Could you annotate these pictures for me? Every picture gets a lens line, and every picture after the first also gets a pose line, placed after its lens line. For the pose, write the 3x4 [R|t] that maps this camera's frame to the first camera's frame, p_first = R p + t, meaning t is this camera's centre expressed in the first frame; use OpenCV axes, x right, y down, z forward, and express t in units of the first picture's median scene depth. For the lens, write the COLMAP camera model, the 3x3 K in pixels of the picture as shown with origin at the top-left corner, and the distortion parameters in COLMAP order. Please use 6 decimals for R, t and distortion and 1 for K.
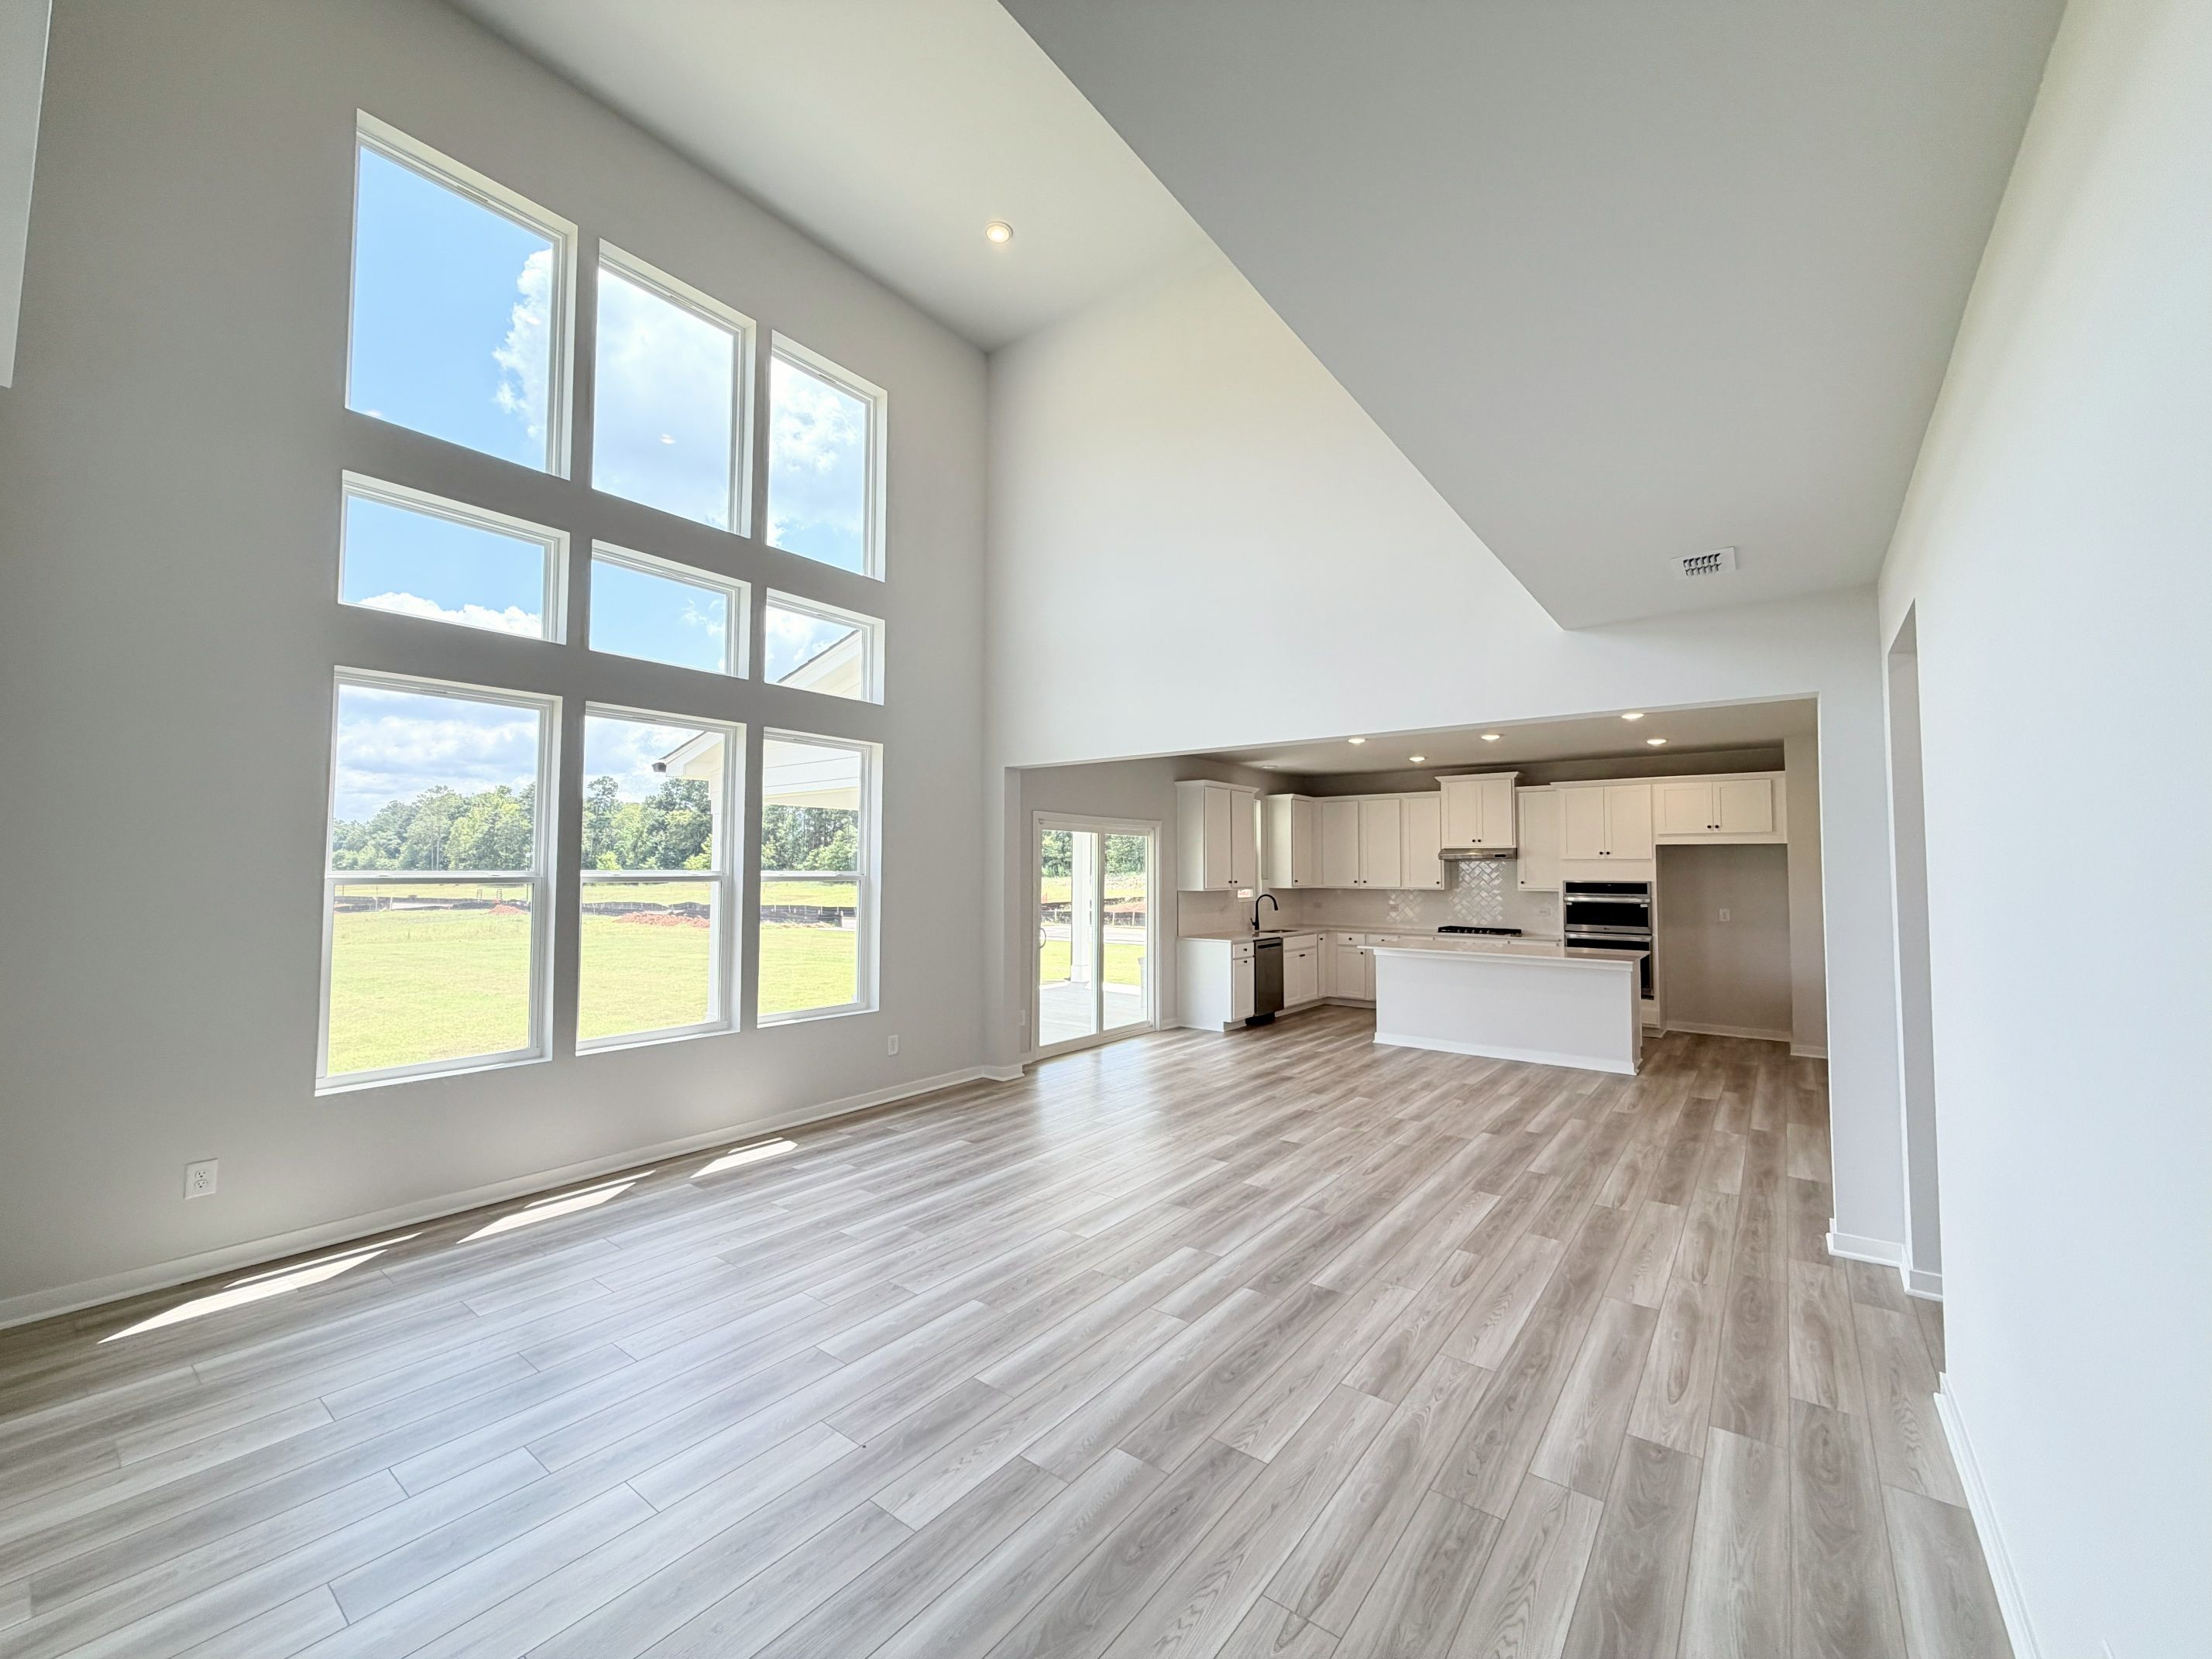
lens RADIAL K [[887.3, 0, 1091.4], [0, 887.3, 826.0], [0, 0, 1]] dist [-0.006386, 0.001058]
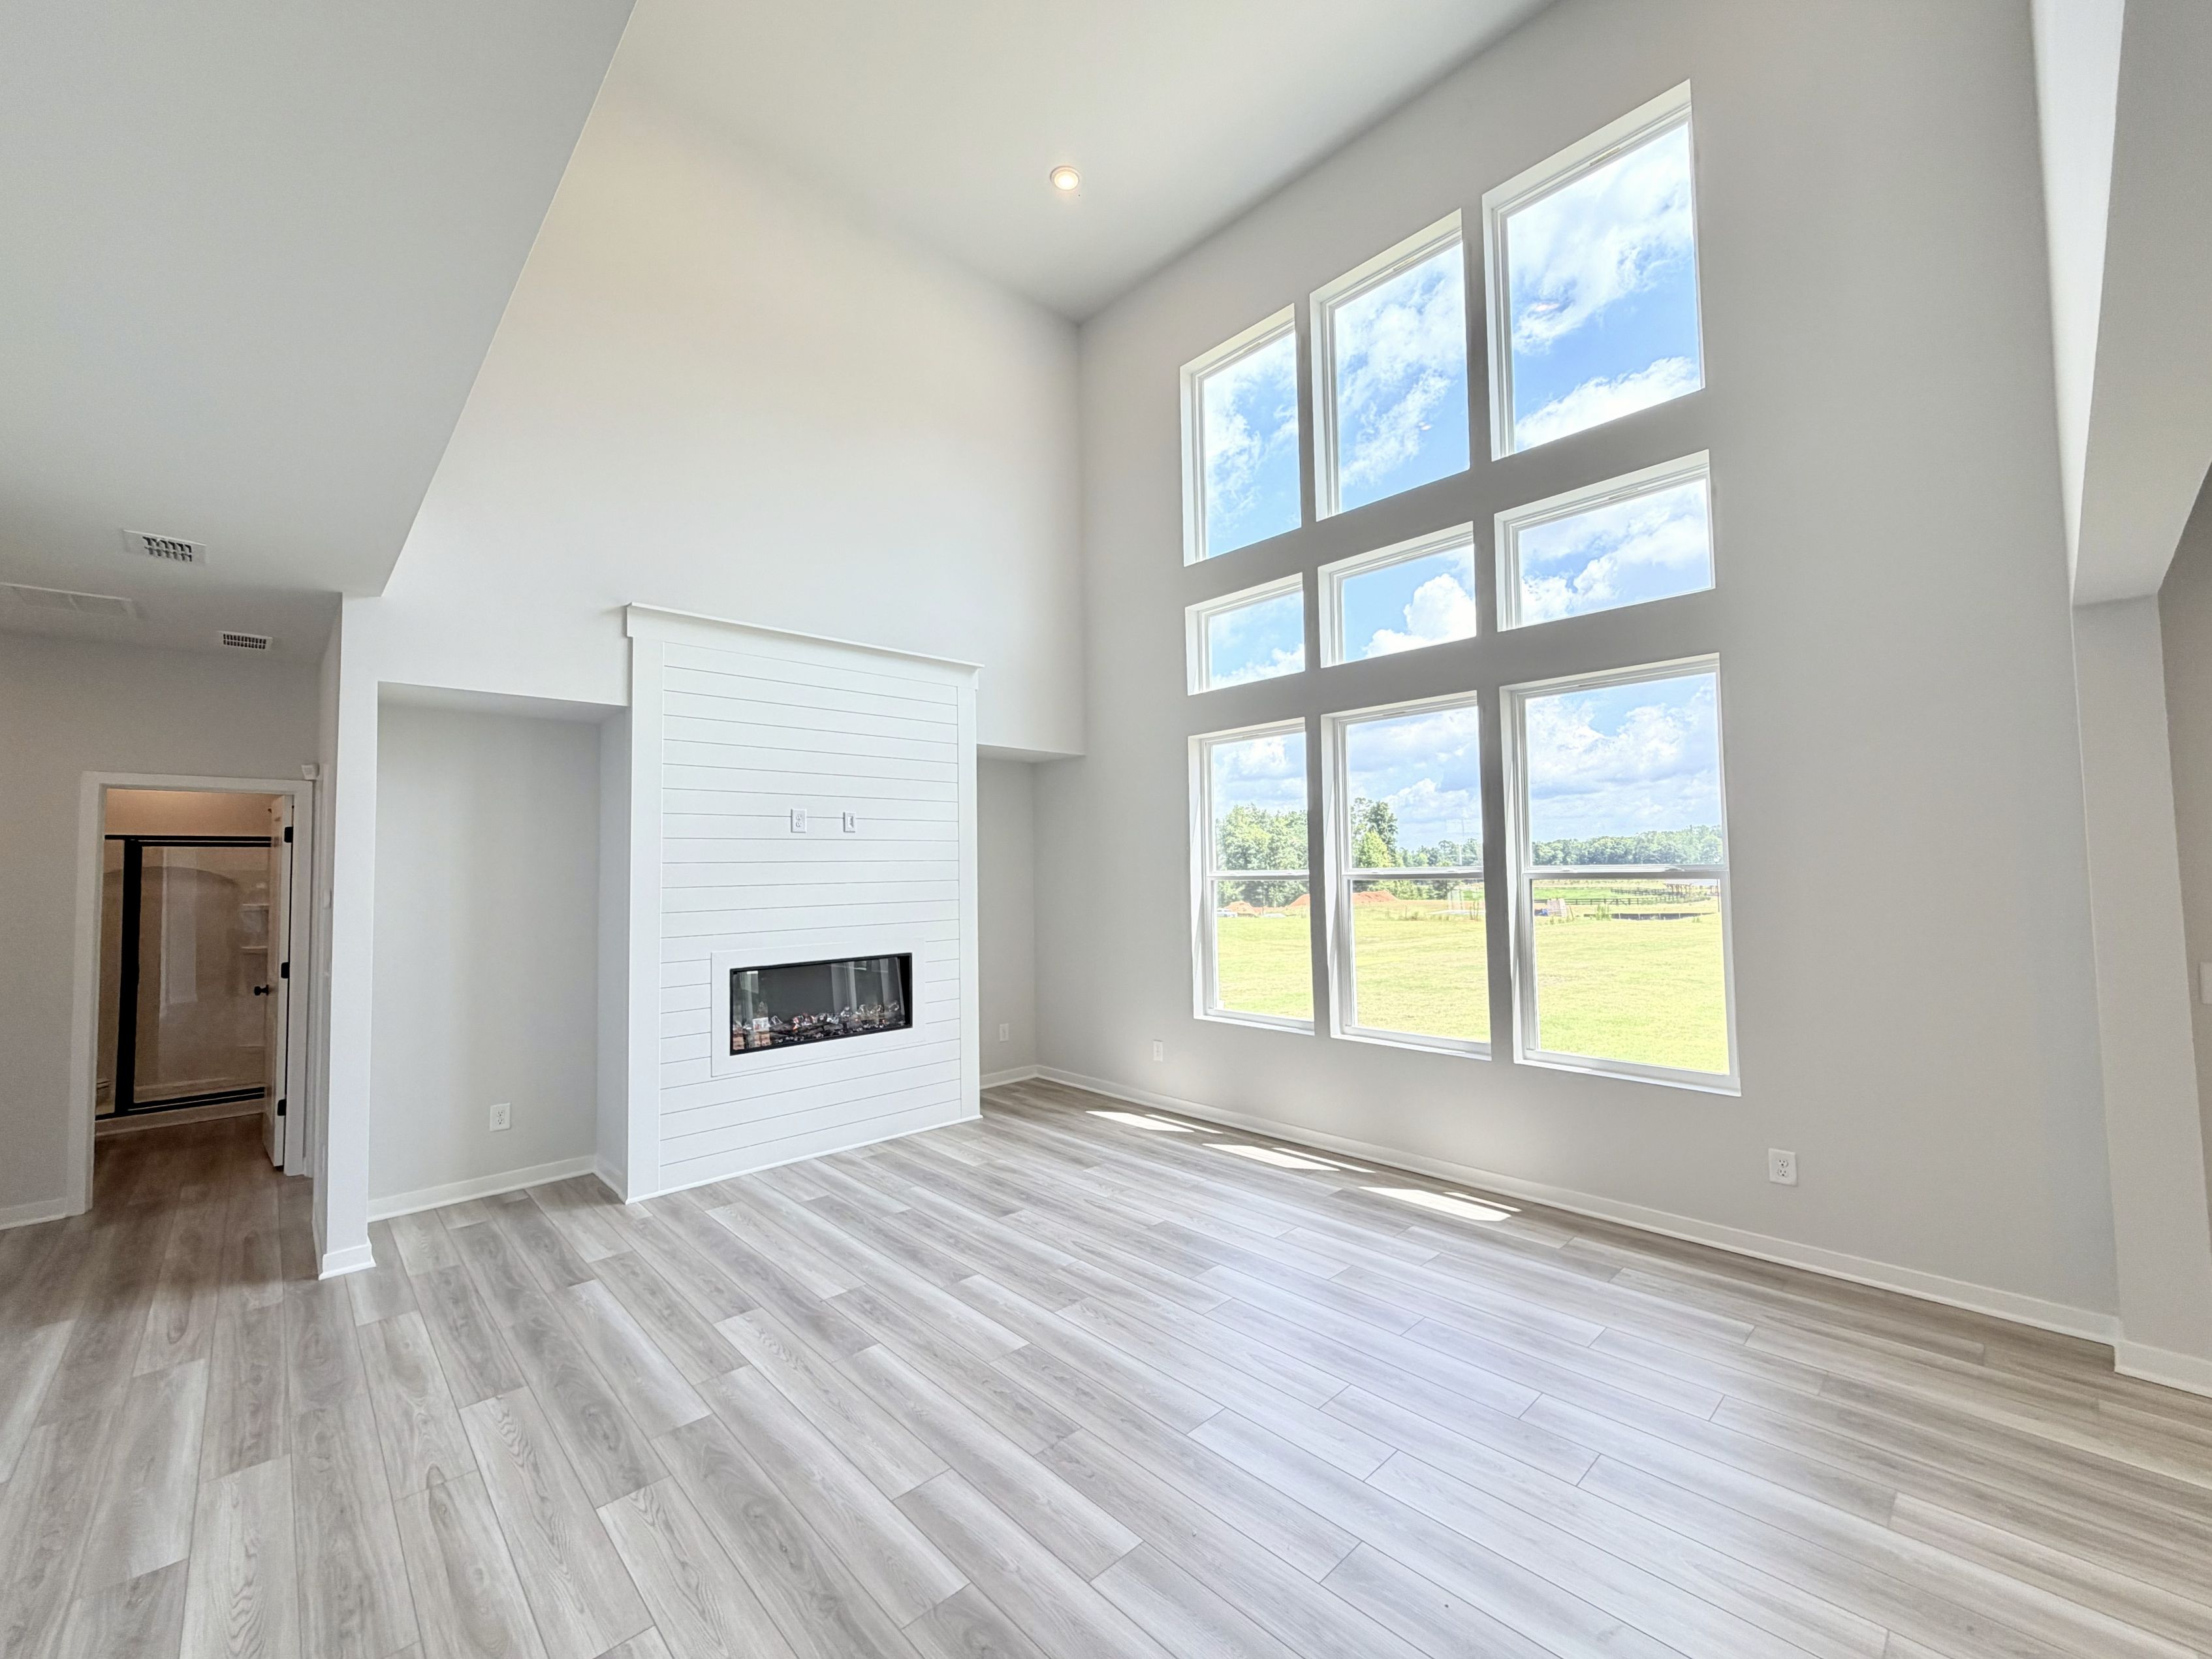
lens RADIAL K [[887.3, 0, 1099.1], [0, 887.3, 837.2], [0, 0, 1]] dist [-0.006386, 0.001058]
pose [[-0.148778, -0.037654, -0.988153, 0.731802], [0.062417, 0.996925, -0.047386, 0.060648], [0.986899, -0.068728, -0.145970, 1.168647]]
